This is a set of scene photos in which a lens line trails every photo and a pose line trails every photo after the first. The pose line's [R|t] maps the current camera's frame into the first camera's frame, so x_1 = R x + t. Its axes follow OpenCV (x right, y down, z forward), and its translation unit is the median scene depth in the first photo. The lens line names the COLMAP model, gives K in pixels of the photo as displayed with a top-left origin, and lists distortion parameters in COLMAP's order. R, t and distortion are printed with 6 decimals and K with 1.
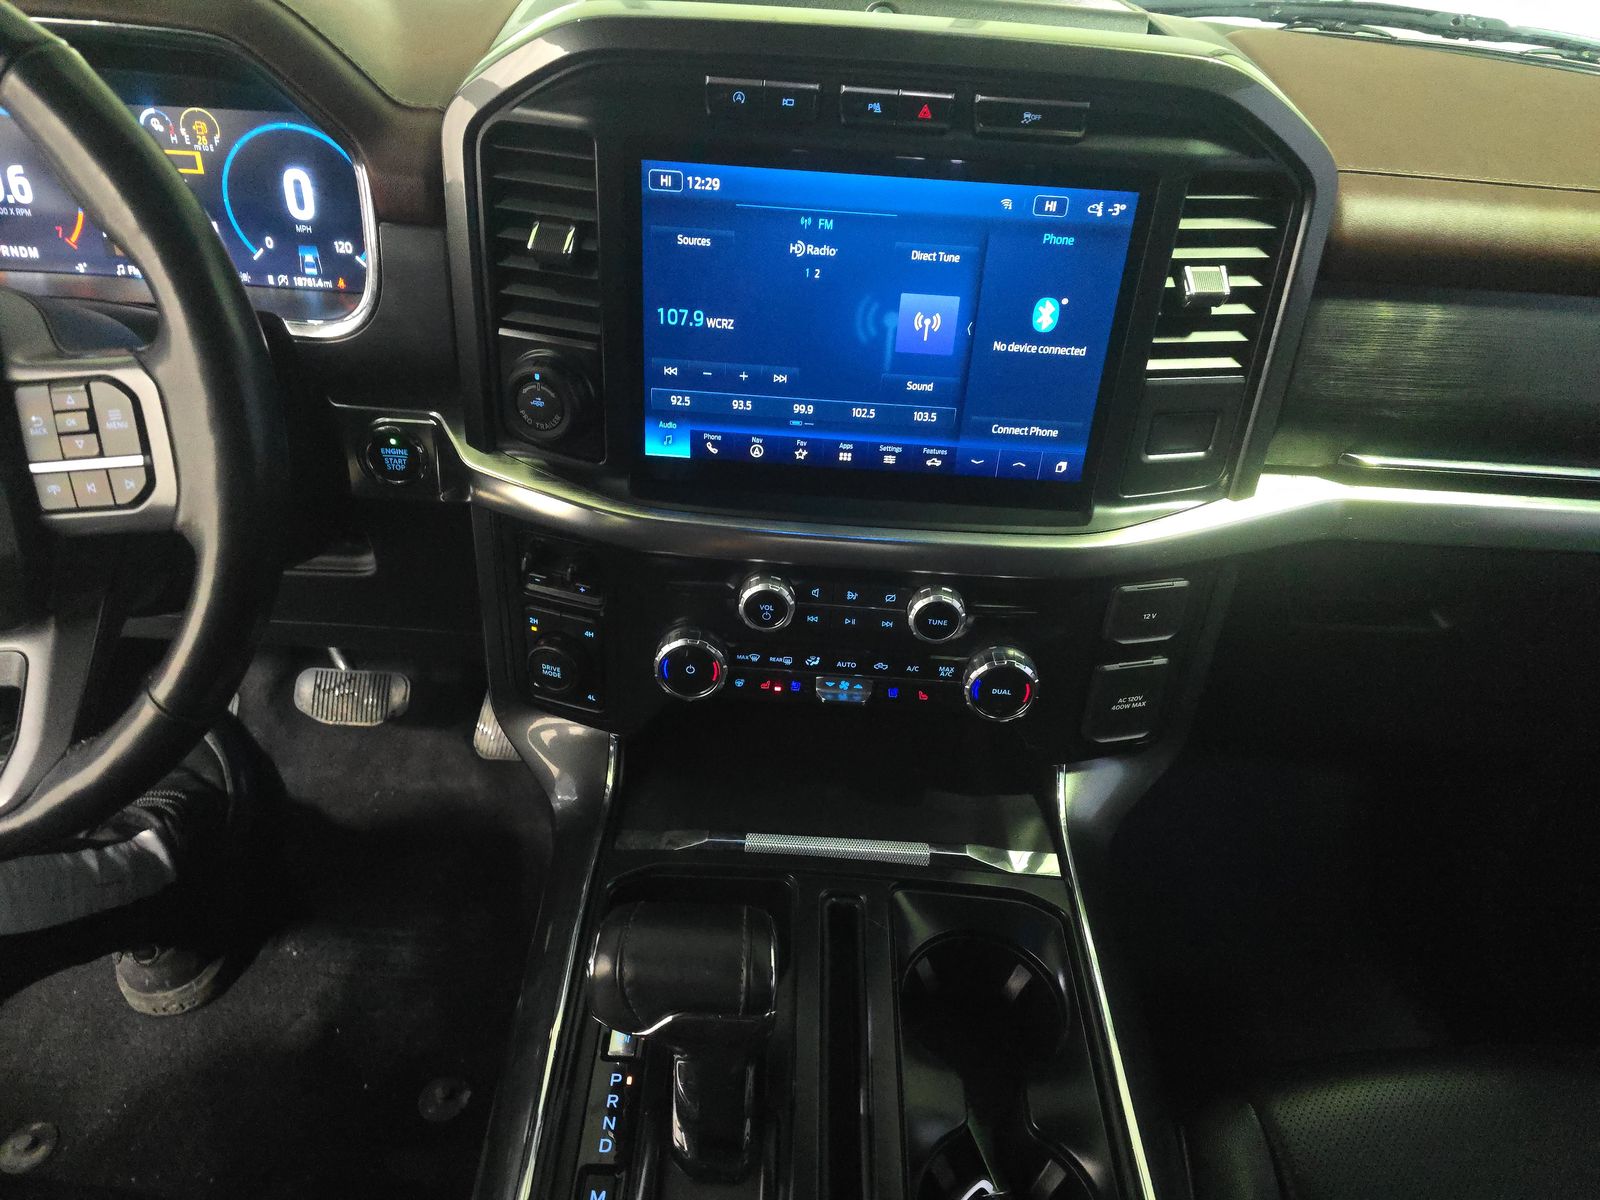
lens RADIAL K [[1053.0, 0, 800.0], [0, 1053.0, 600.0], [0, 0, 1]] dist [0.059469, -0.029968]
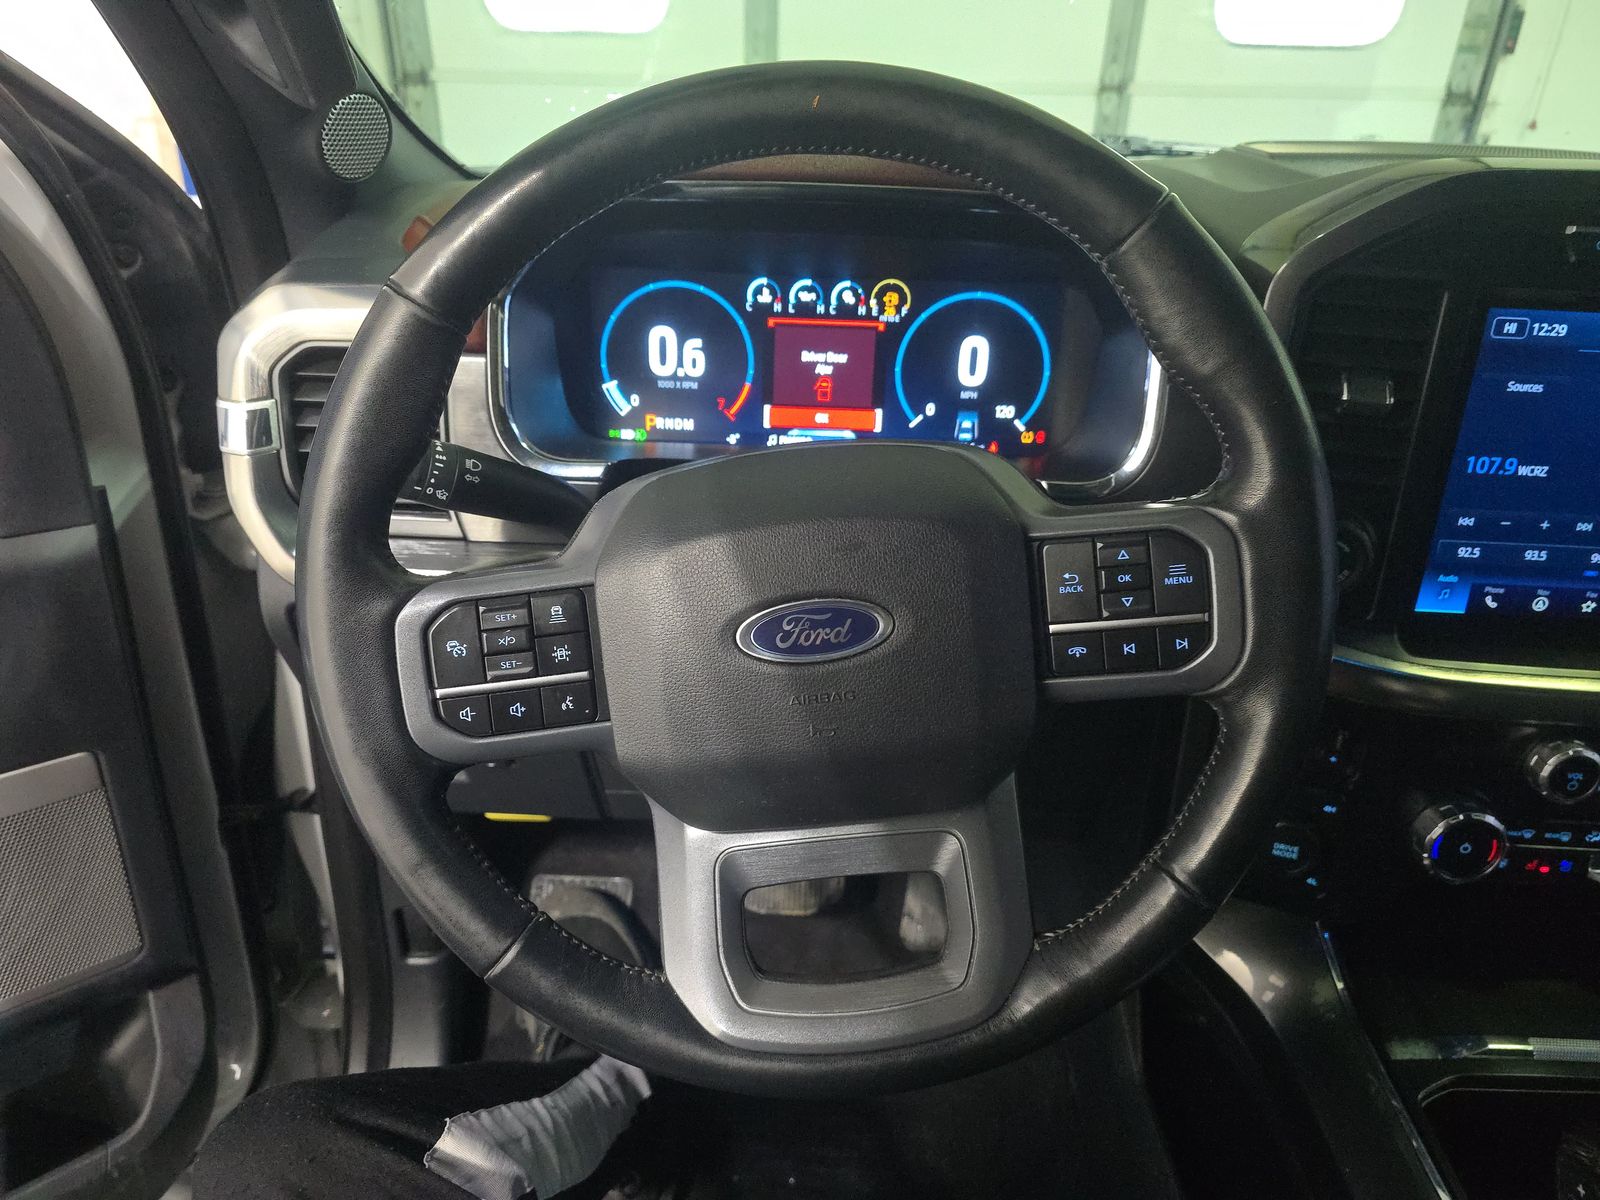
lens RADIAL K [[1053.0, 0, 800.0], [0, 1053.0, 600.0], [0, 0, 1]] dist [0.059469, -0.029968]
pose [[0.998945, -0.017784, 0.042337, -0.686817], [0.024779, 0.984975, -0.170912, 0.000297], [-0.038661, 0.171781, 0.984376, 0.087394]]
